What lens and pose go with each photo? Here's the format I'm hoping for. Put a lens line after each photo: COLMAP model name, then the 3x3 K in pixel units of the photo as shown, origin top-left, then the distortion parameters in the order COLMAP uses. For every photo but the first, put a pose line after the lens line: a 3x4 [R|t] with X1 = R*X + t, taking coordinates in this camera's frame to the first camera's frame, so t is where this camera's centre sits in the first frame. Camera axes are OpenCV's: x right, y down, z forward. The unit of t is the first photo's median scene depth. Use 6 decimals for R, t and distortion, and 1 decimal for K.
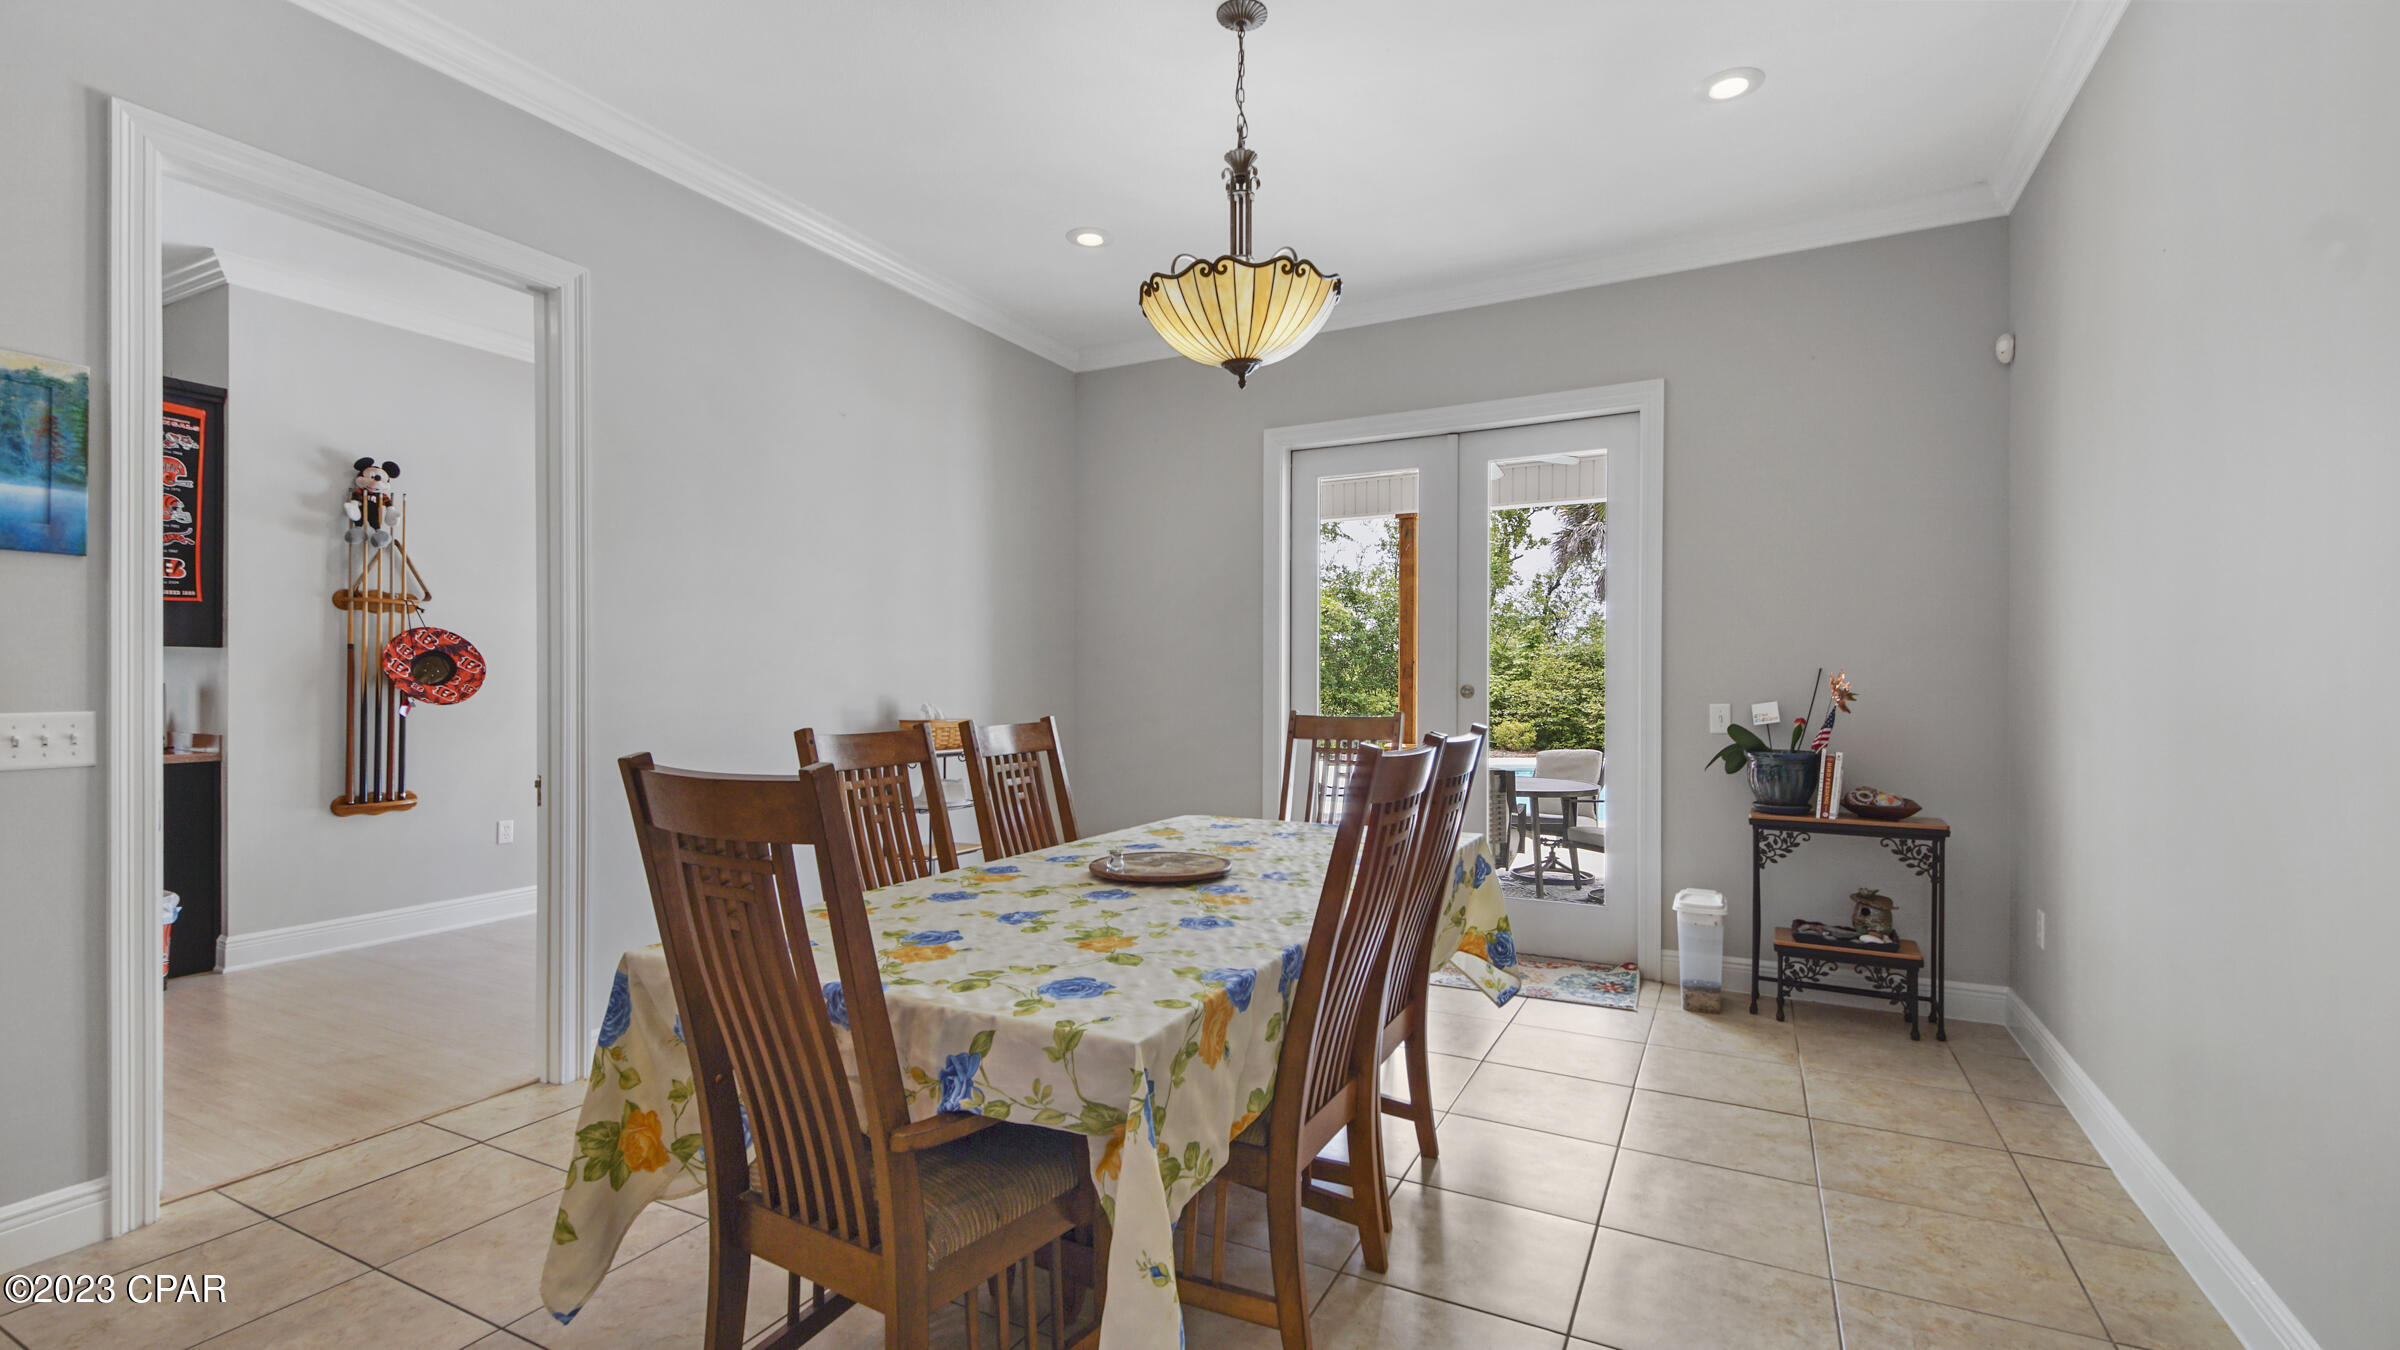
lens RADIAL K [[1076.0, 0, 1200.0], [0, 1076.0, 675.0], [0, 0, 1]] dist [0.023907, -0.000157]
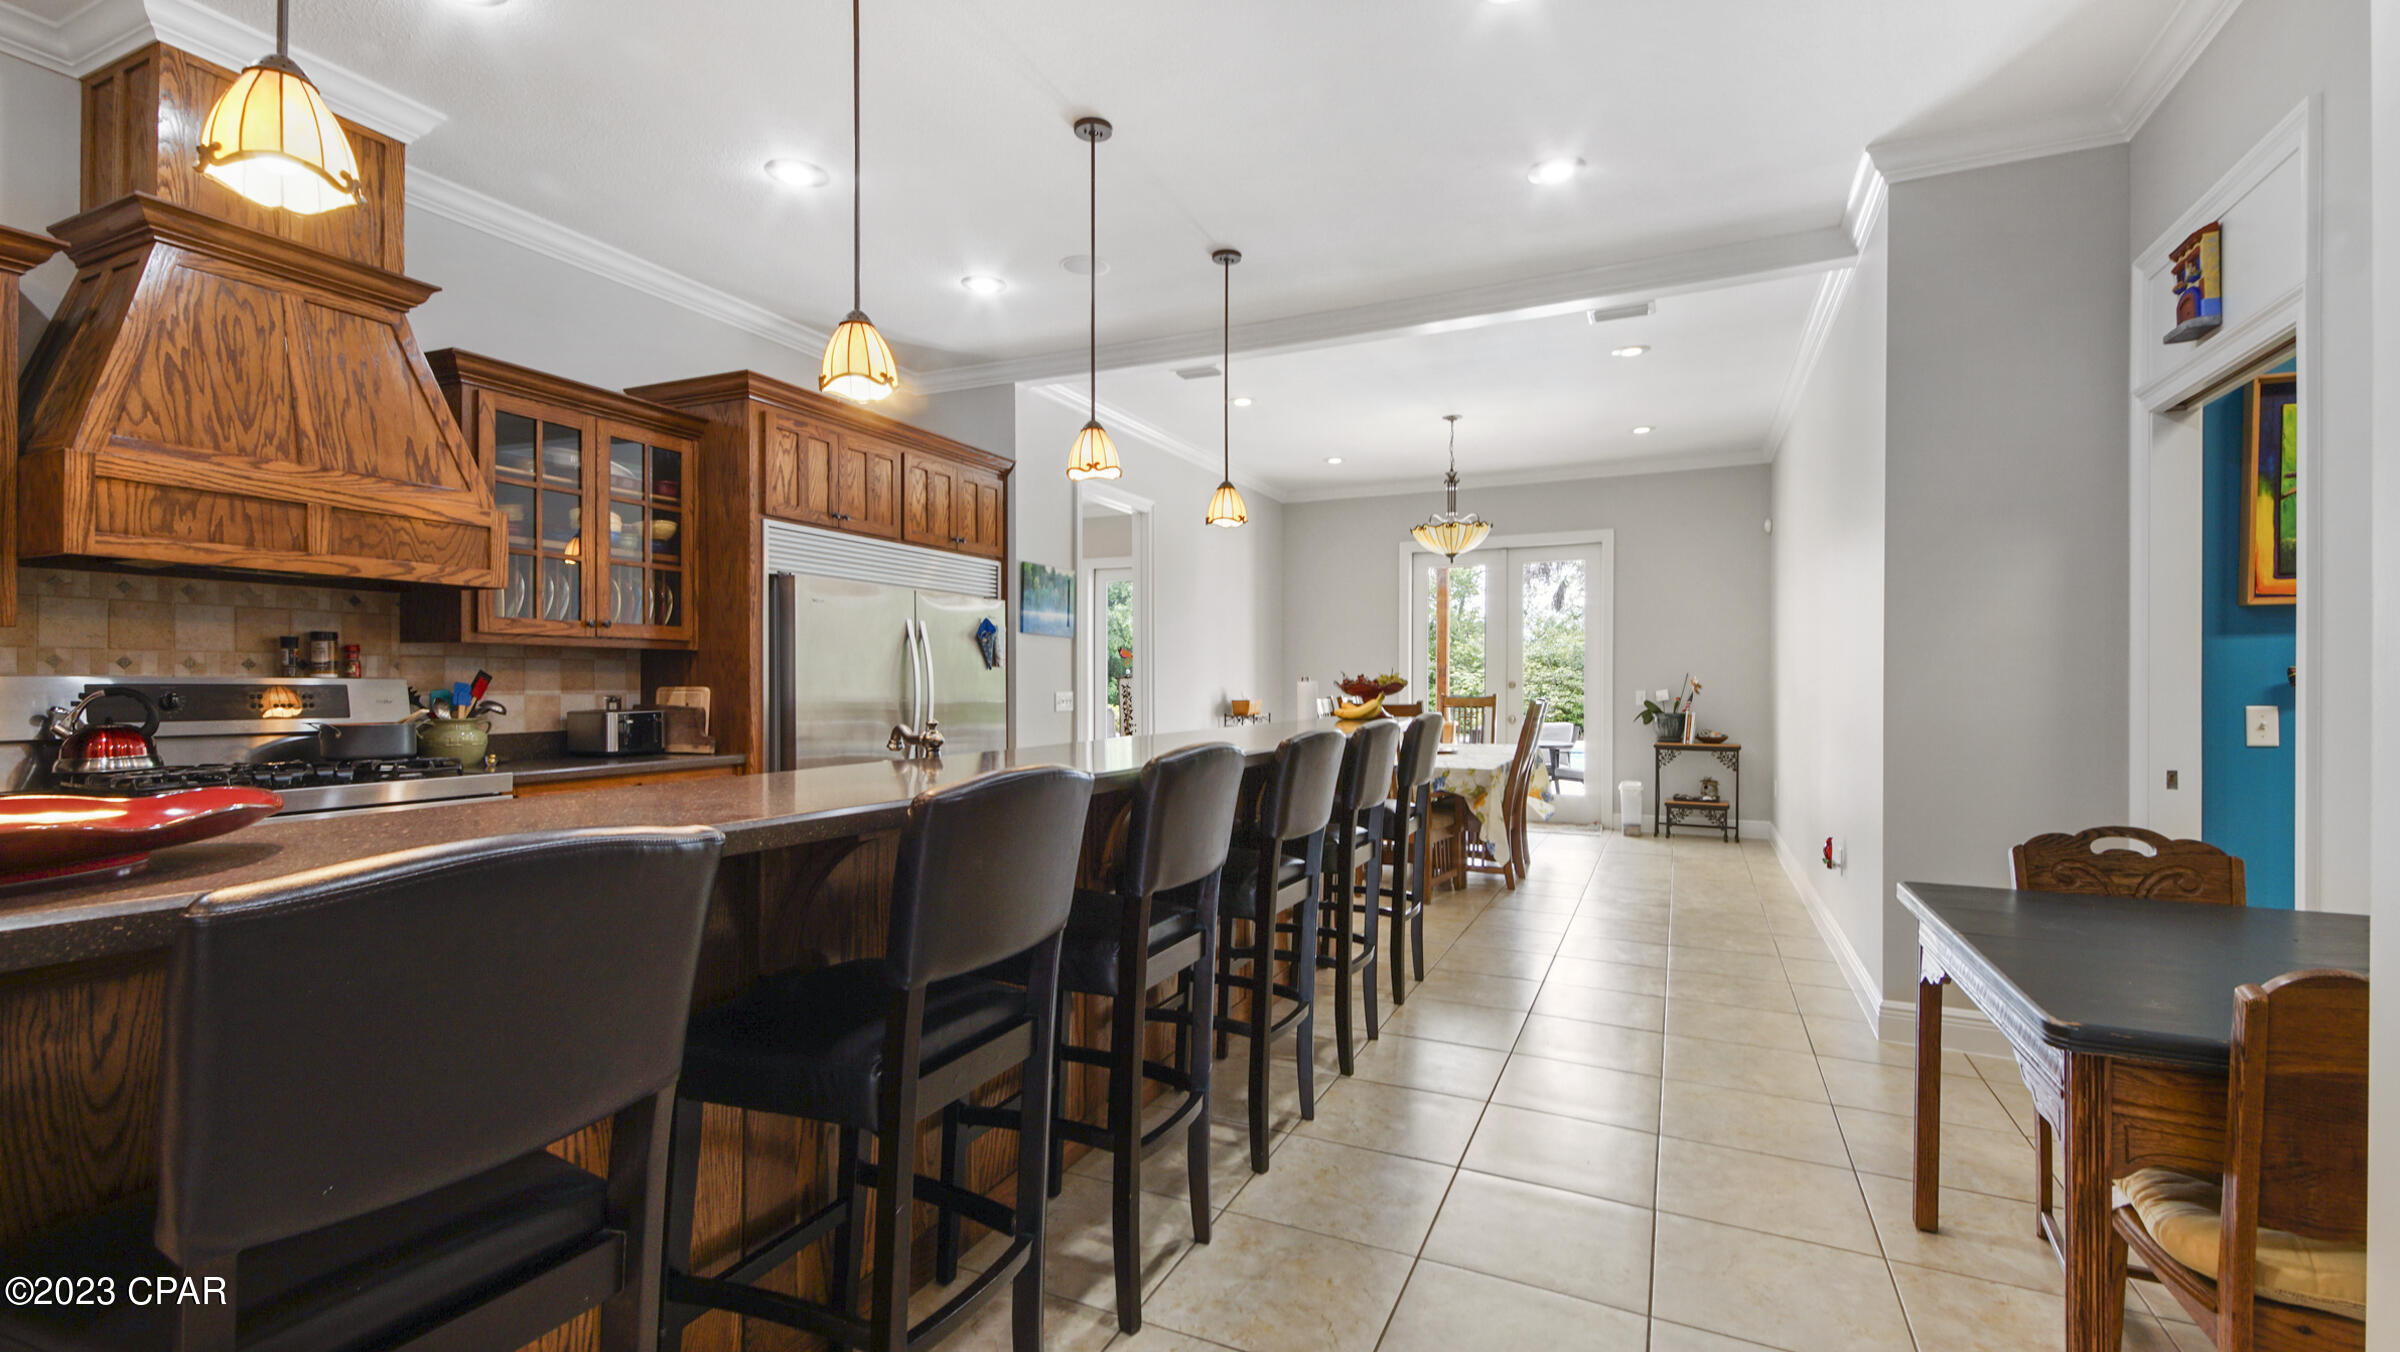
lens RADIAL K [[1061.7, 0, 1200.0], [0, 1061.7, 676.0], [0, 0, 1]] dist [-0.000512, -0.000090]
pose [[0.999188, 0.000009, 0.040286, -0.465023], [-0.000194, 0.999990, 0.004576, -0.011329], [-0.040285, -0.004580, 0.999178, -1.042034]]
